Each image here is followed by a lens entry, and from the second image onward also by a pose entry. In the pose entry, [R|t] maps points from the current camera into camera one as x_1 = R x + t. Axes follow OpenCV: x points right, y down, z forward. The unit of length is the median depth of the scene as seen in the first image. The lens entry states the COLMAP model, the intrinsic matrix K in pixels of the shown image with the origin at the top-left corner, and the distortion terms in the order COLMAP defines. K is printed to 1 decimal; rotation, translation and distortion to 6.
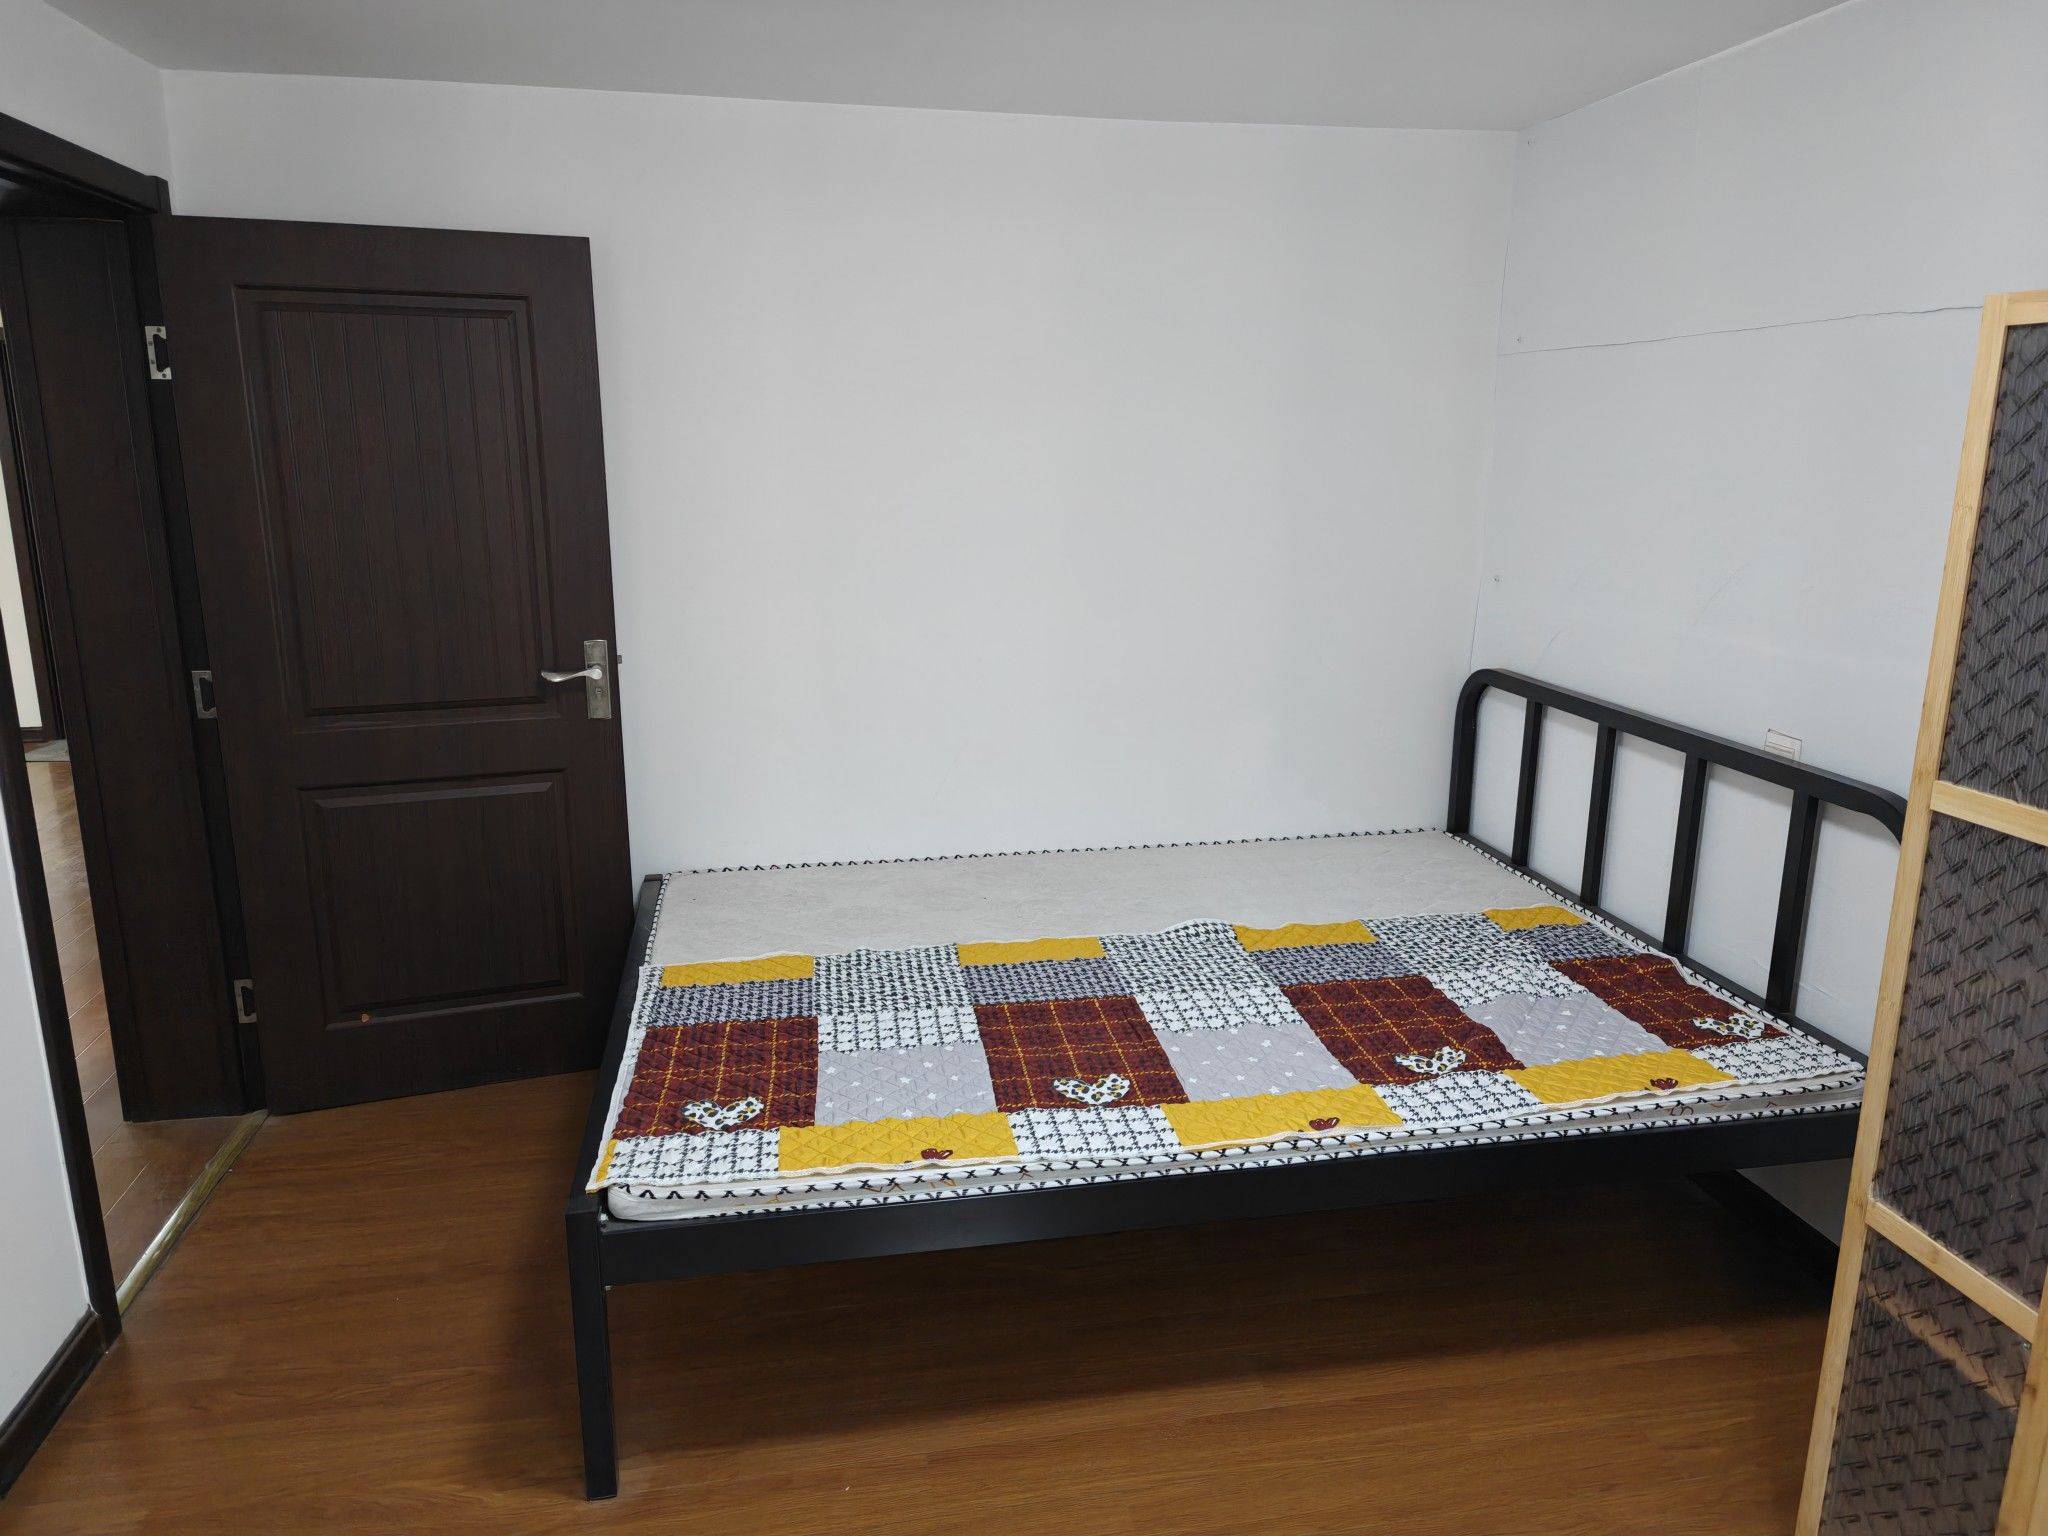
lens RADIAL K [[1403.3, 0, 1016.5], [0, 1403.3, 772.1], [0, 0, 1]] dist [-0.009486, -0.017842]
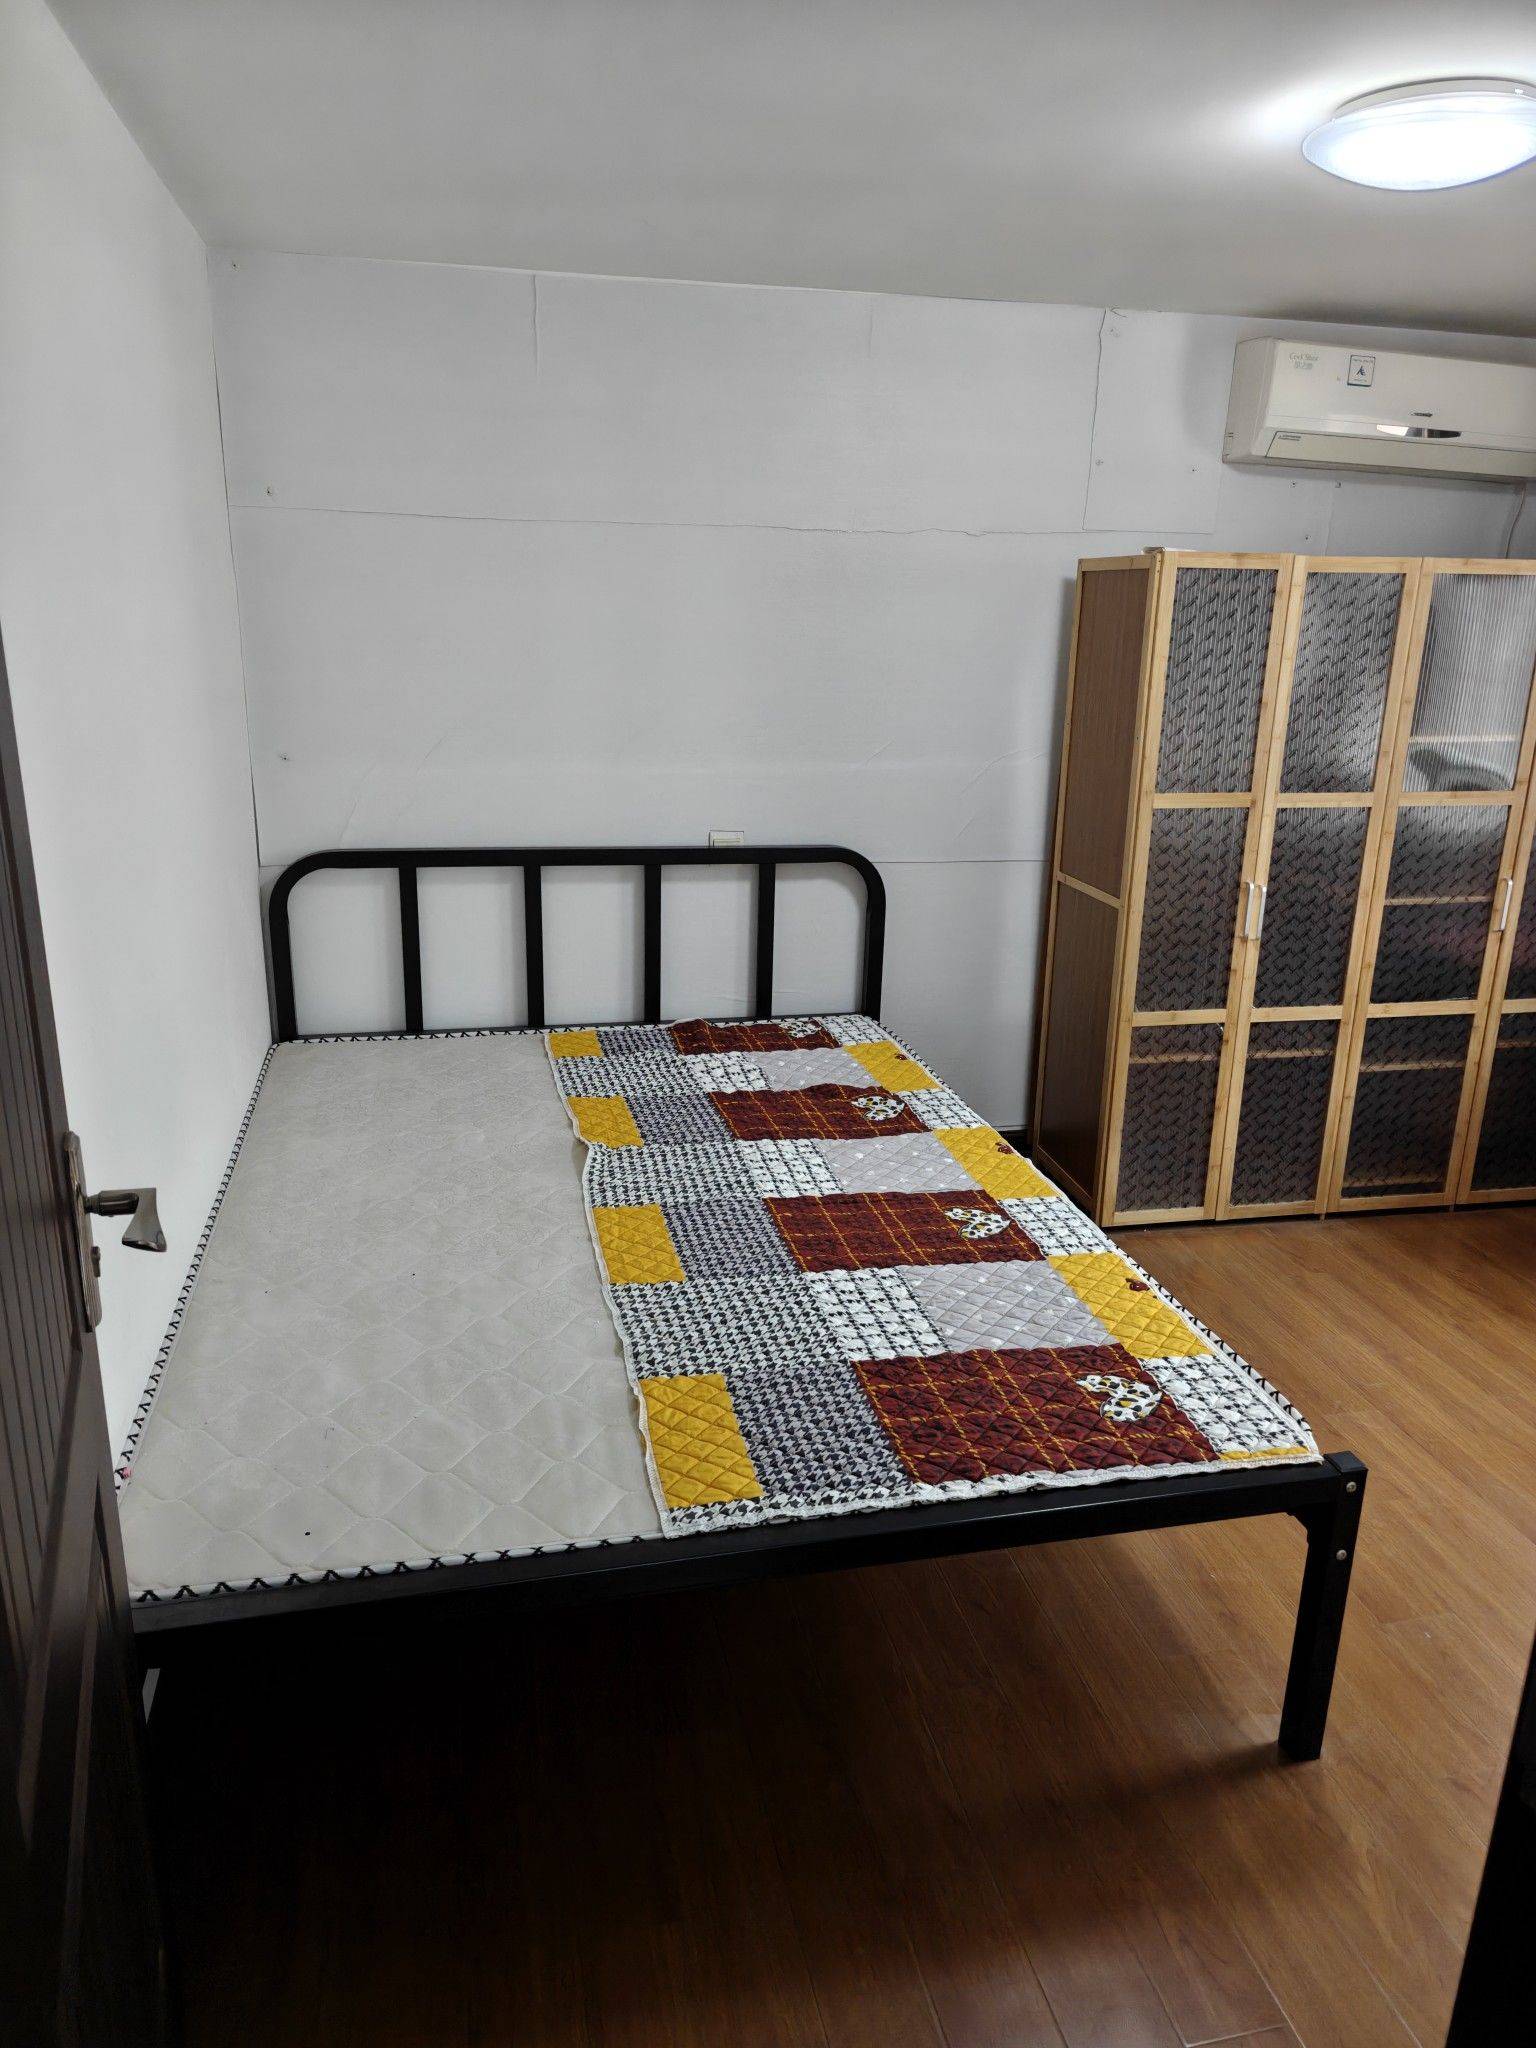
lens RADIAL K [[1403.3, 0, 774.8], [0, 1403.3, 1024.5], [0, 0, 1]] dist [-0.009486, -0.017842]
pose [[-0.040086, -0.298801, 0.953473, -1.001010], [0.212481, 0.929865, 0.300336, -0.303435], [-0.976343, 0.214634, 0.026215, 1.150356]]
